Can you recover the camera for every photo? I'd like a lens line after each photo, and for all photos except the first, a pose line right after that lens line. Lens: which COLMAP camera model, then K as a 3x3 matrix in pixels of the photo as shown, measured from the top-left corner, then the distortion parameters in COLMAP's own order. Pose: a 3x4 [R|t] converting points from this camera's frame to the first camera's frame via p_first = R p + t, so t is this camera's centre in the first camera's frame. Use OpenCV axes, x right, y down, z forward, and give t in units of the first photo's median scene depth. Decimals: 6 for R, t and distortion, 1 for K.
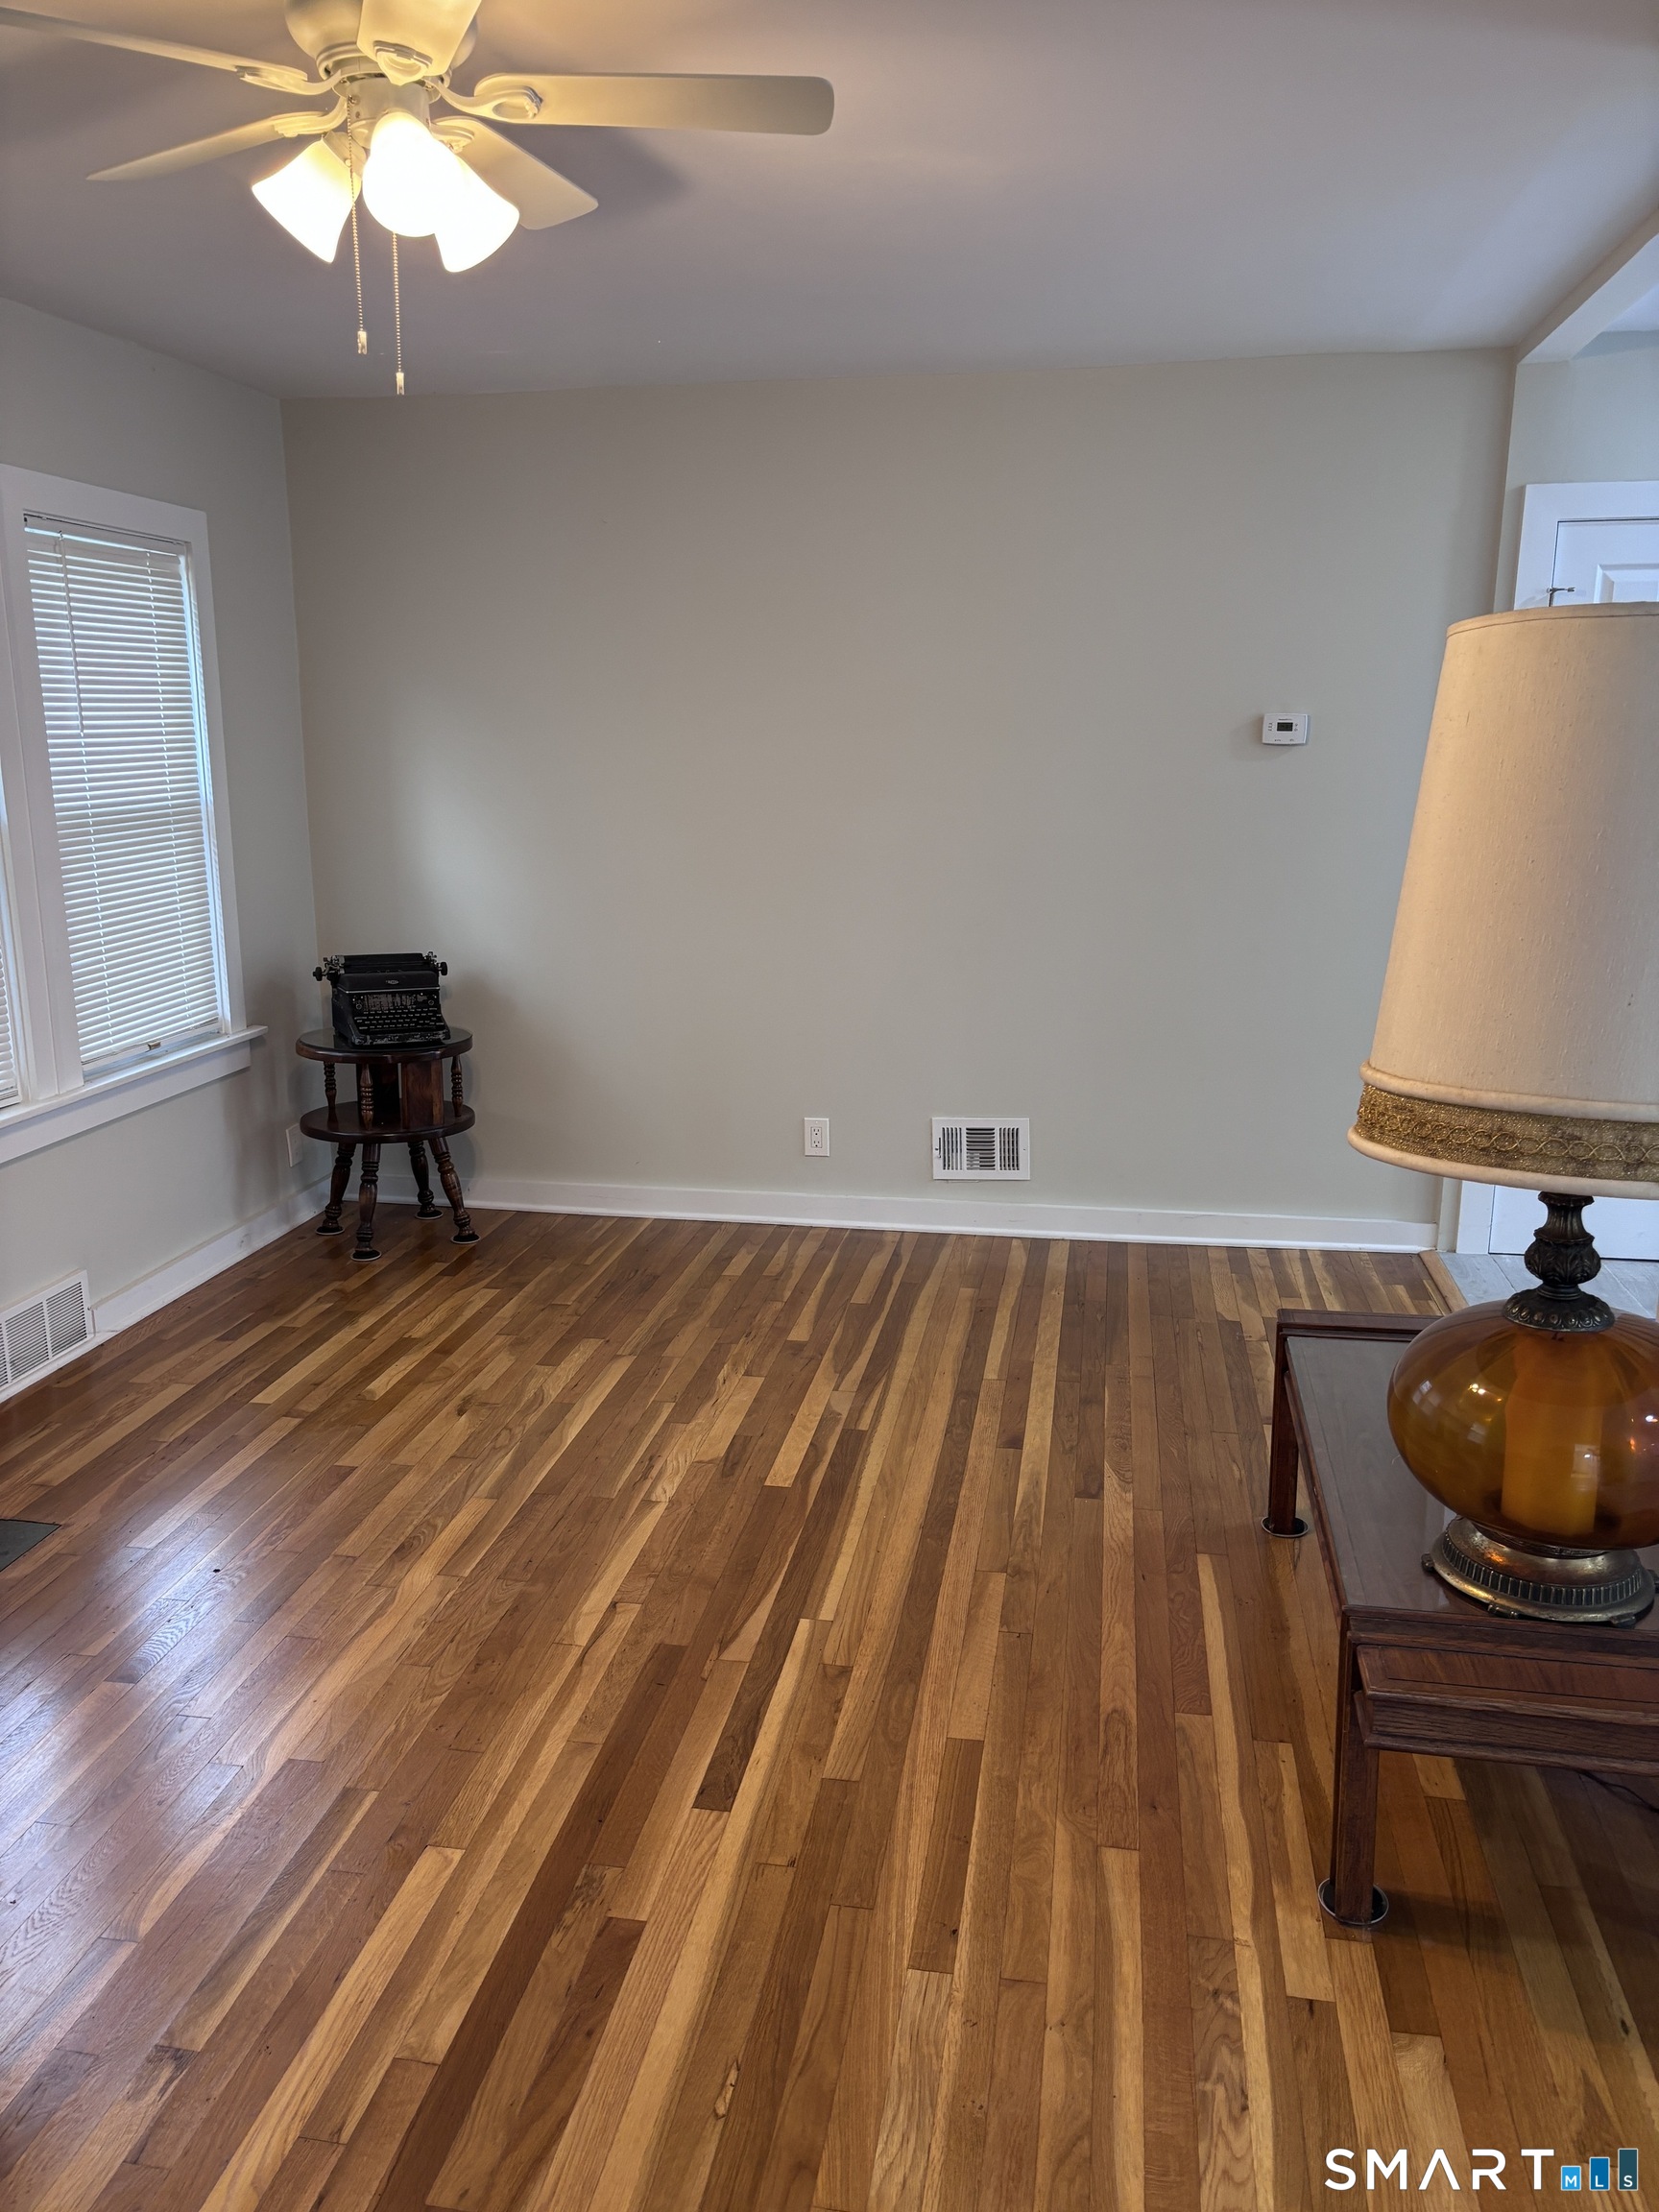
lens RADIAL K [[1686.6, 0, 831.7], [0, 1686.6, 1108.9], [0, 0, 1]] dist [0.035119, -0.041366]
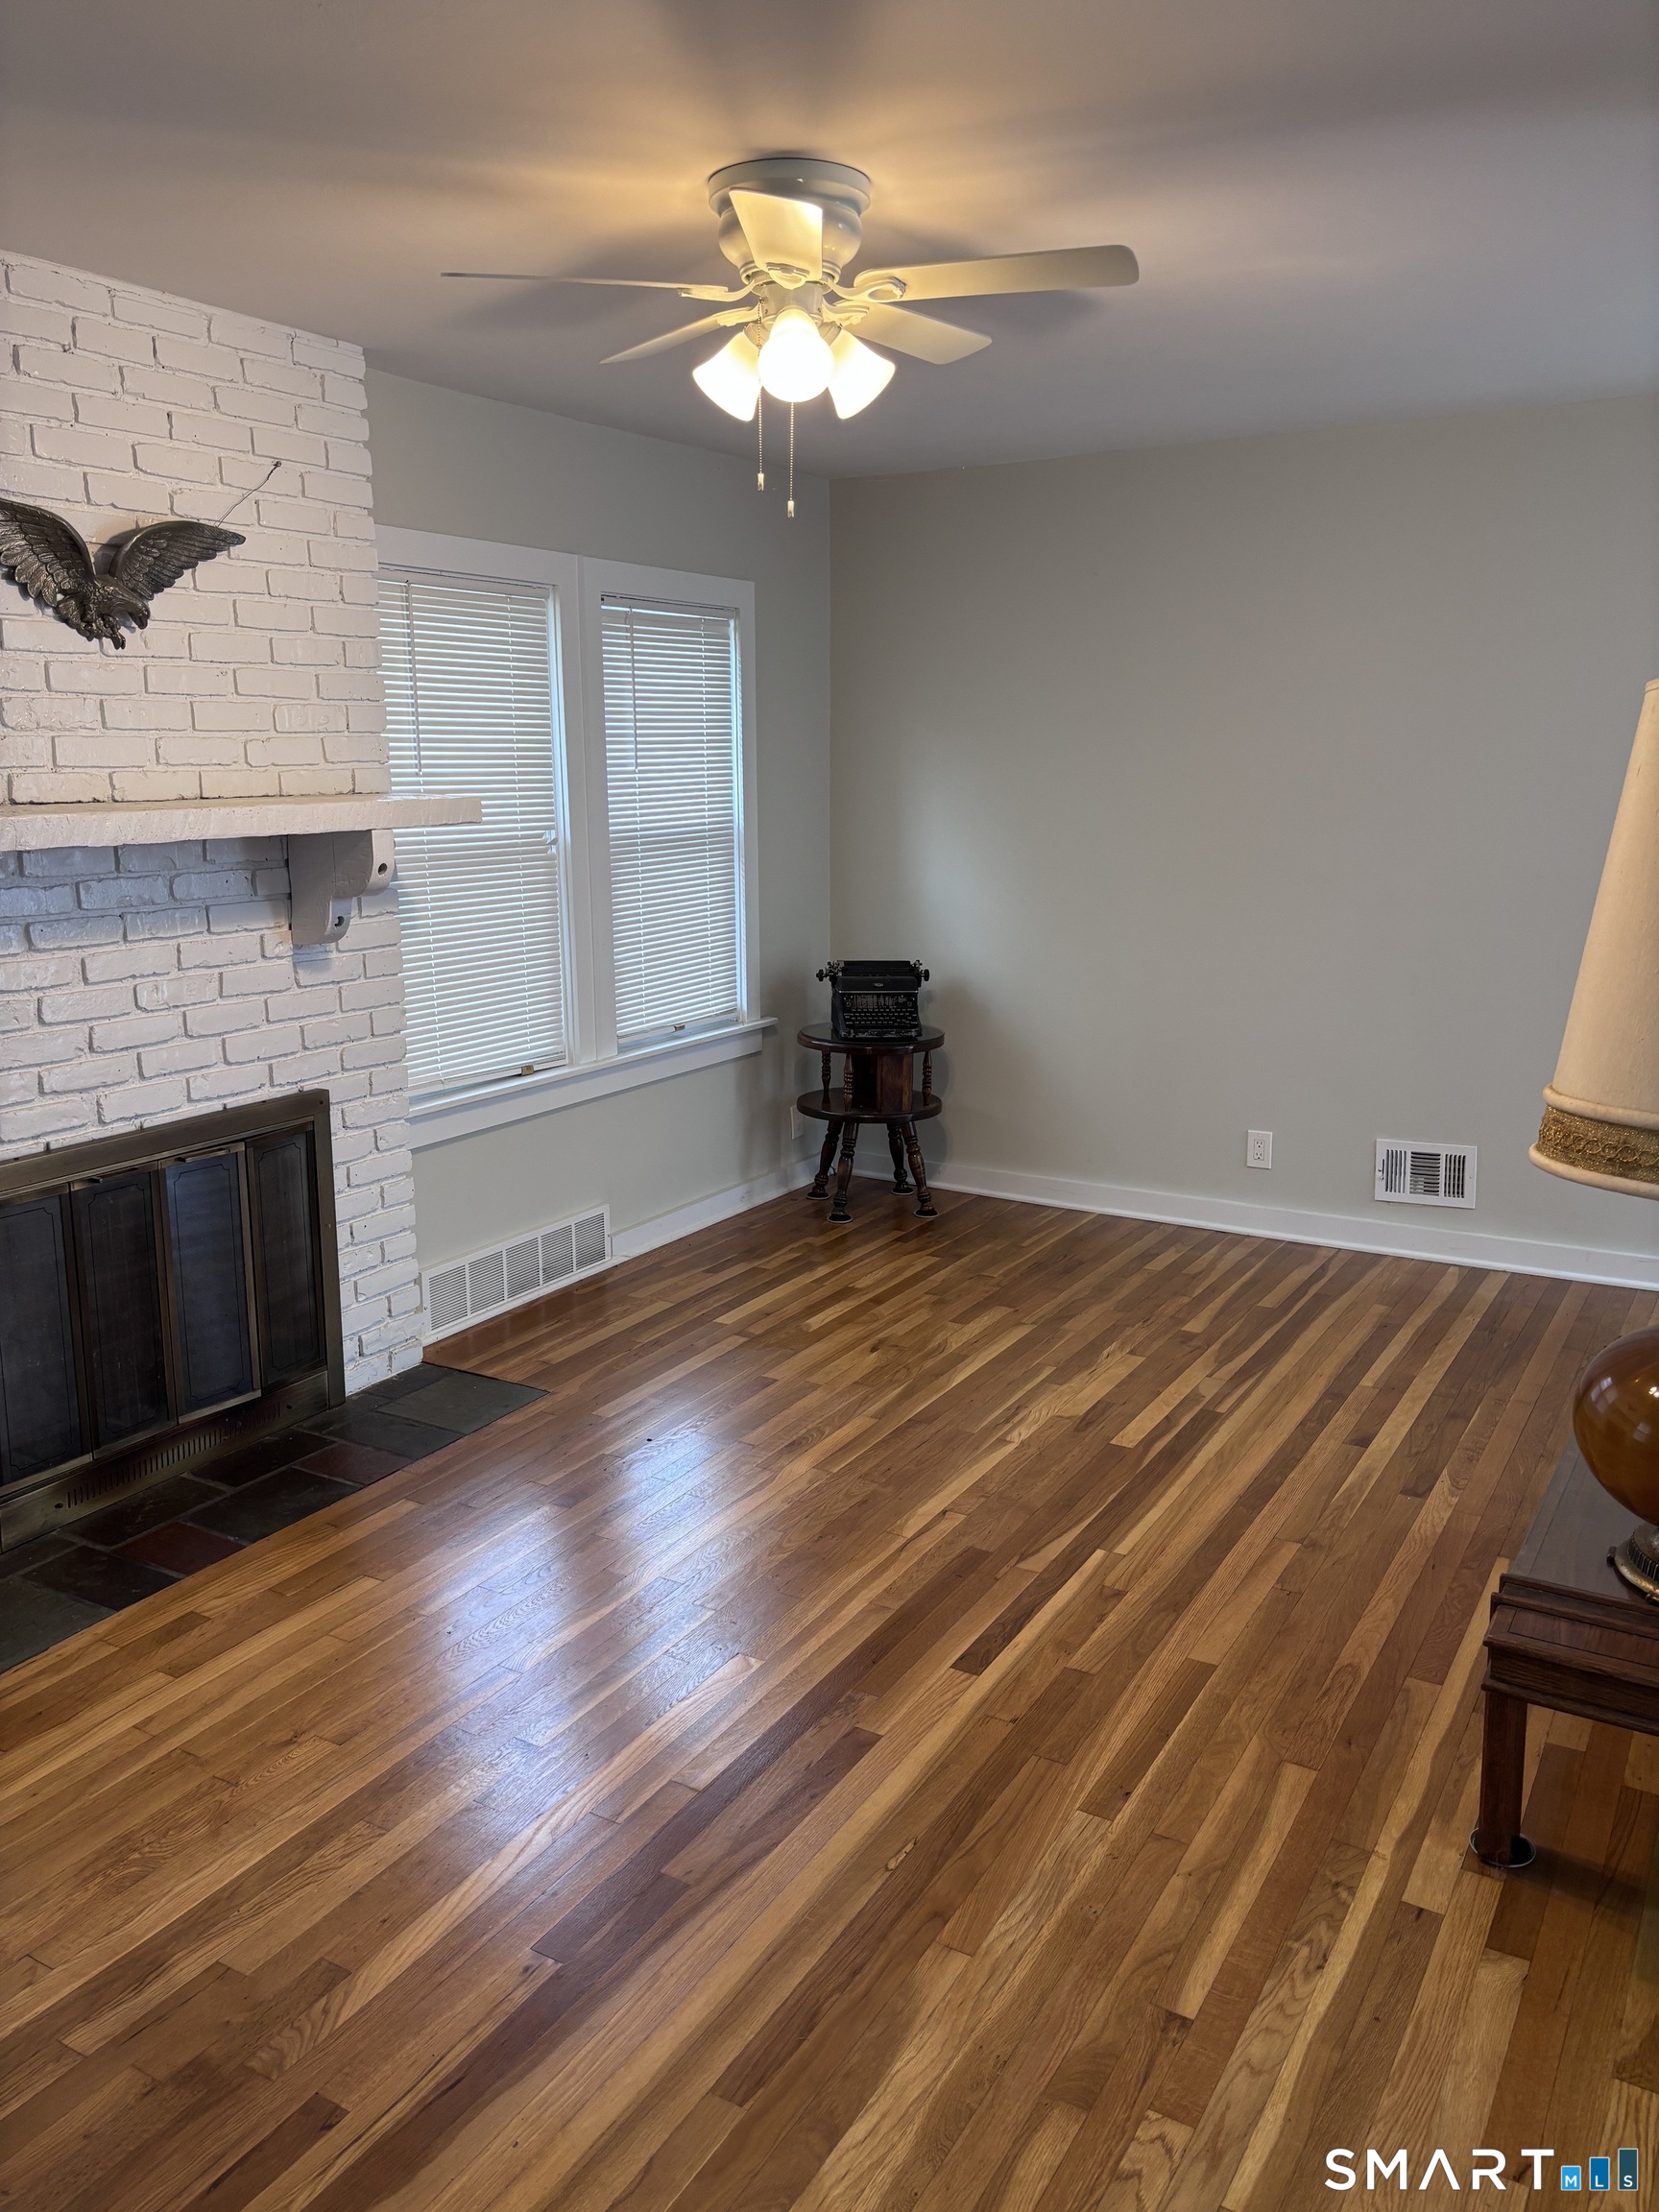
lens RADIAL K [[1686.6, 0, 833.1], [0, 1686.6, 1106.1], [0, 0, 1]] dist [0.035119, -0.041366]
pose [[0.936719, 0.069790, -0.343055, 0.168369], [-0.074367, 0.997231, -0.000187, 0.015701], [0.342092, 0.025687, 0.939315, -0.127538]]
